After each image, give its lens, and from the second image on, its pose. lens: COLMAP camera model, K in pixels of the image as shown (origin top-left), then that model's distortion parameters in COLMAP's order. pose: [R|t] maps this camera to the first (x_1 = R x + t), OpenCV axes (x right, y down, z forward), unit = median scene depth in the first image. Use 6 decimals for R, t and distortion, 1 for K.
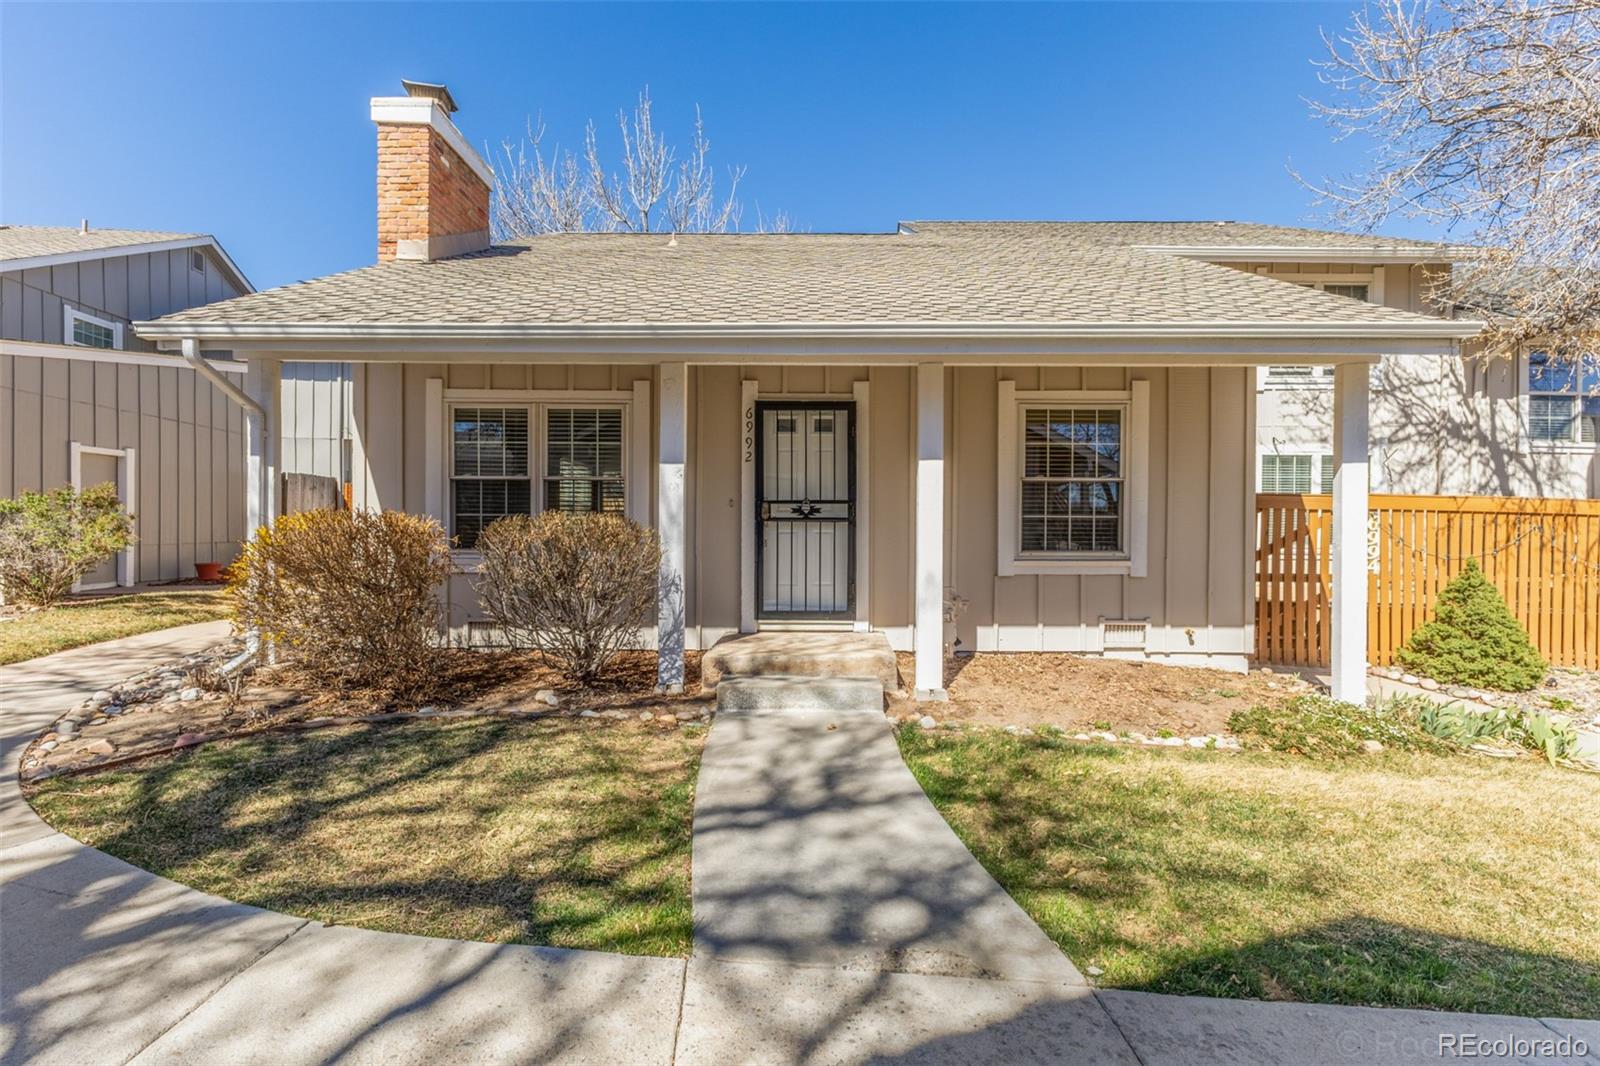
lens RADIAL K [[689.7, 0, 801.7], [0, 689.7, 533.9], [0, 0, 1]] dist [0.010085, -0.002297]
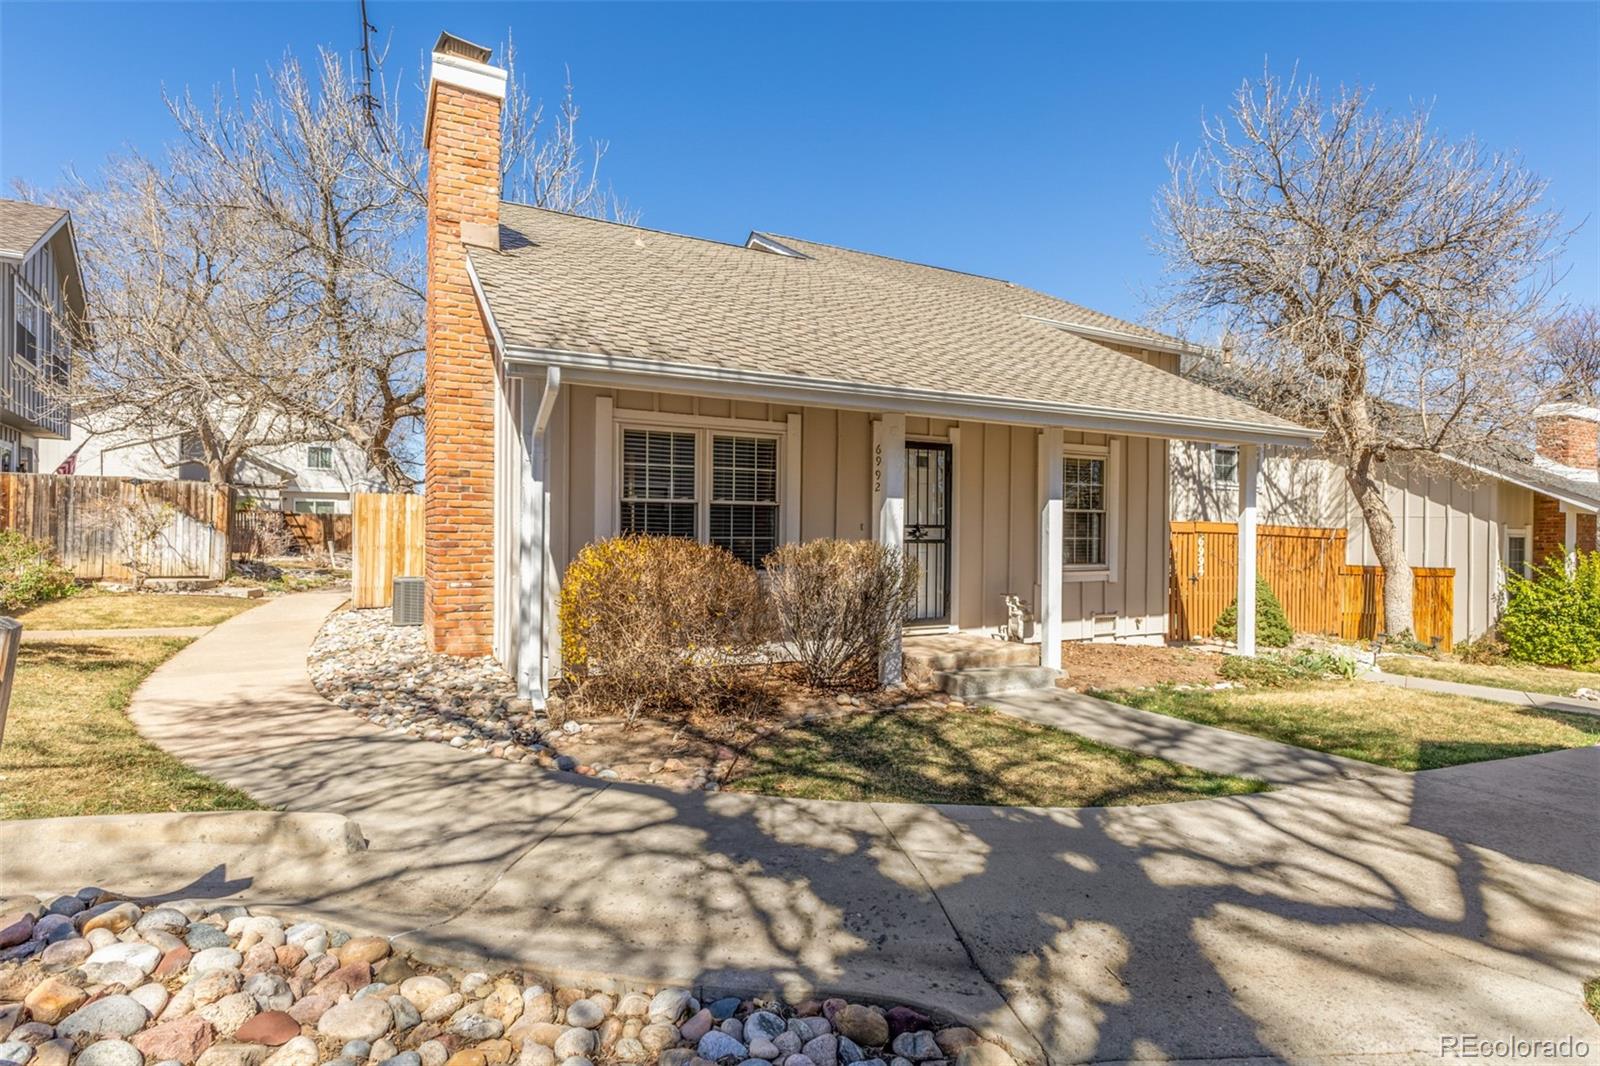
lens RADIAL K [[800.3, 0, 795.5], [0, 800.3, 529.8], [0, 0, 1]] dist [0.011208, -0.001519]
pose [[0.882711, 0.003692, 0.469901, -0.832288], [-0.001818, 0.999988, -0.004442, -0.034593], [-0.469912, 0.003067, 0.882708, -0.117221]]
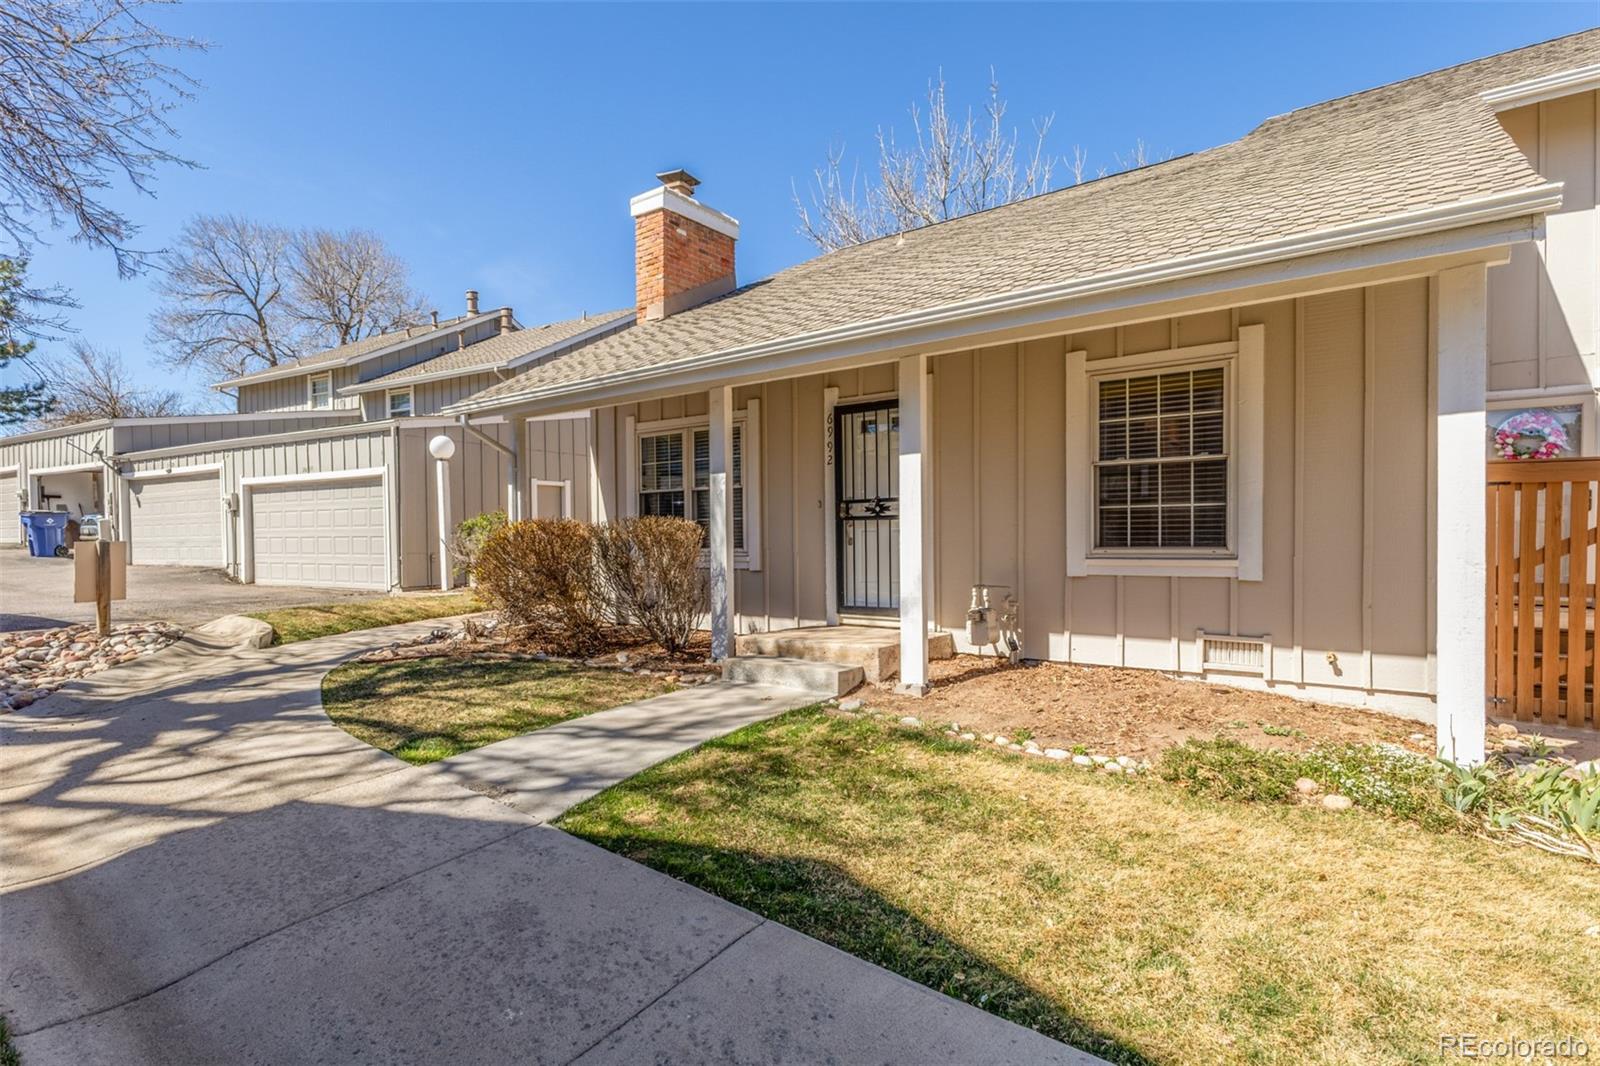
lens RADIAL K [[800.3, 0, 796.8], [0, 800.3, 549.7], [0, 0, 1]] dist [0.011208, -0.001519]
pose [[0.803026, -0.002635, -0.595938, 0.612991], [0.007059, 0.999962, 0.005091, 0.019528], [0.595902, -0.008295, 0.803014, -0.019323]]
